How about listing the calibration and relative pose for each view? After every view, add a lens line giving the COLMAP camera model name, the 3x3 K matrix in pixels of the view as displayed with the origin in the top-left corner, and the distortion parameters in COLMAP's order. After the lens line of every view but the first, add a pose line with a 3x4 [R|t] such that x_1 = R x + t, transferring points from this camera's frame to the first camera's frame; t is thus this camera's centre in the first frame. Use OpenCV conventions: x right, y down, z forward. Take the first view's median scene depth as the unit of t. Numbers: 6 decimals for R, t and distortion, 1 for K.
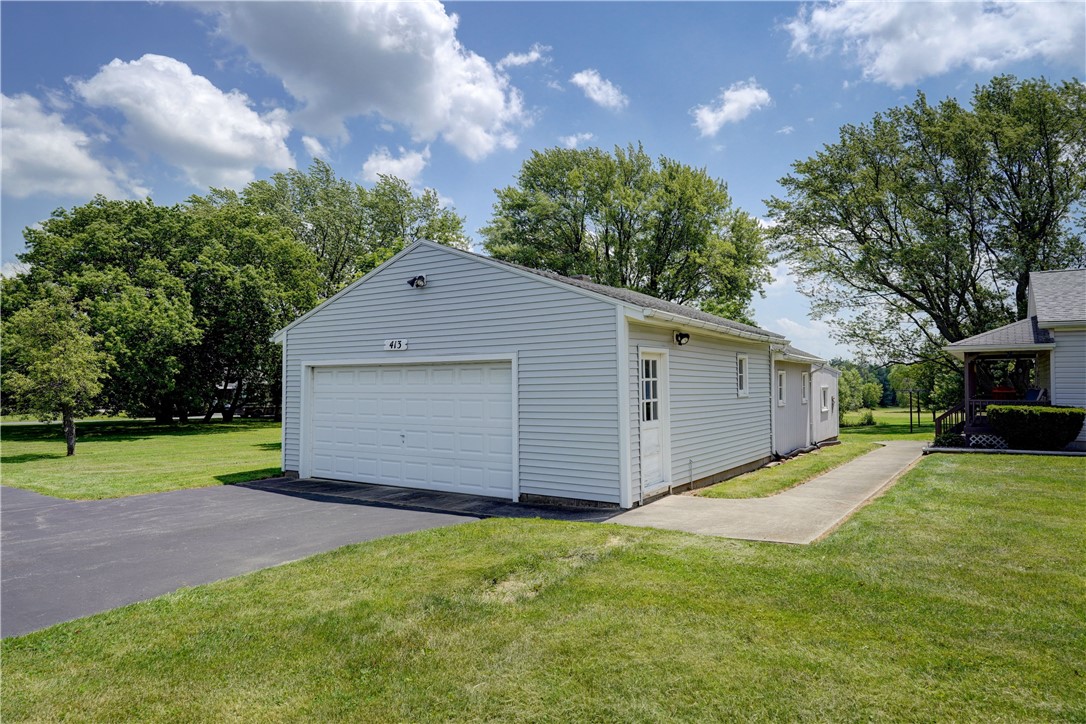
lens RADIAL K [[663.2, 0, 543.0], [0, 663.2, 362.0], [0, 0, 1]] dist [0.002294, 0.000043]
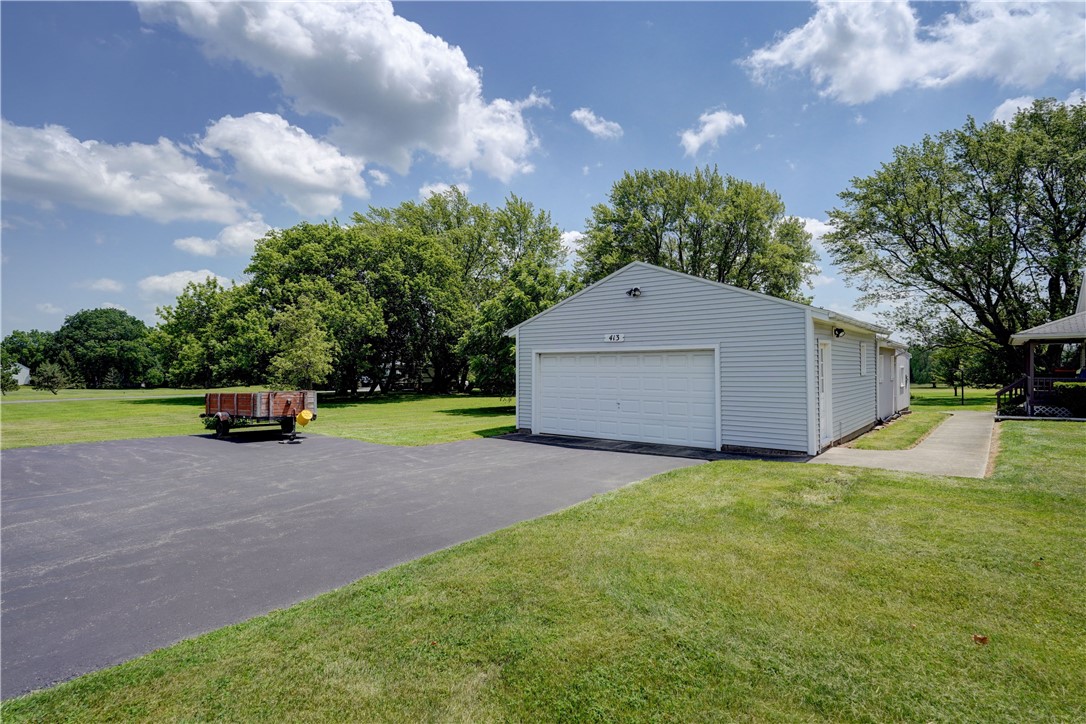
lens RADIAL K [[553.9, 0, 543.0], [0, 553.9, 362.0], [0, 0, 1]] dist [-0.000581, 0.000261]
pose [[0.995885, -0.001722, -0.090612, -0.129720], [0.004424, 0.999551, 0.029633, -0.005115], [0.090520, -0.029912, 0.995445, -0.080184]]
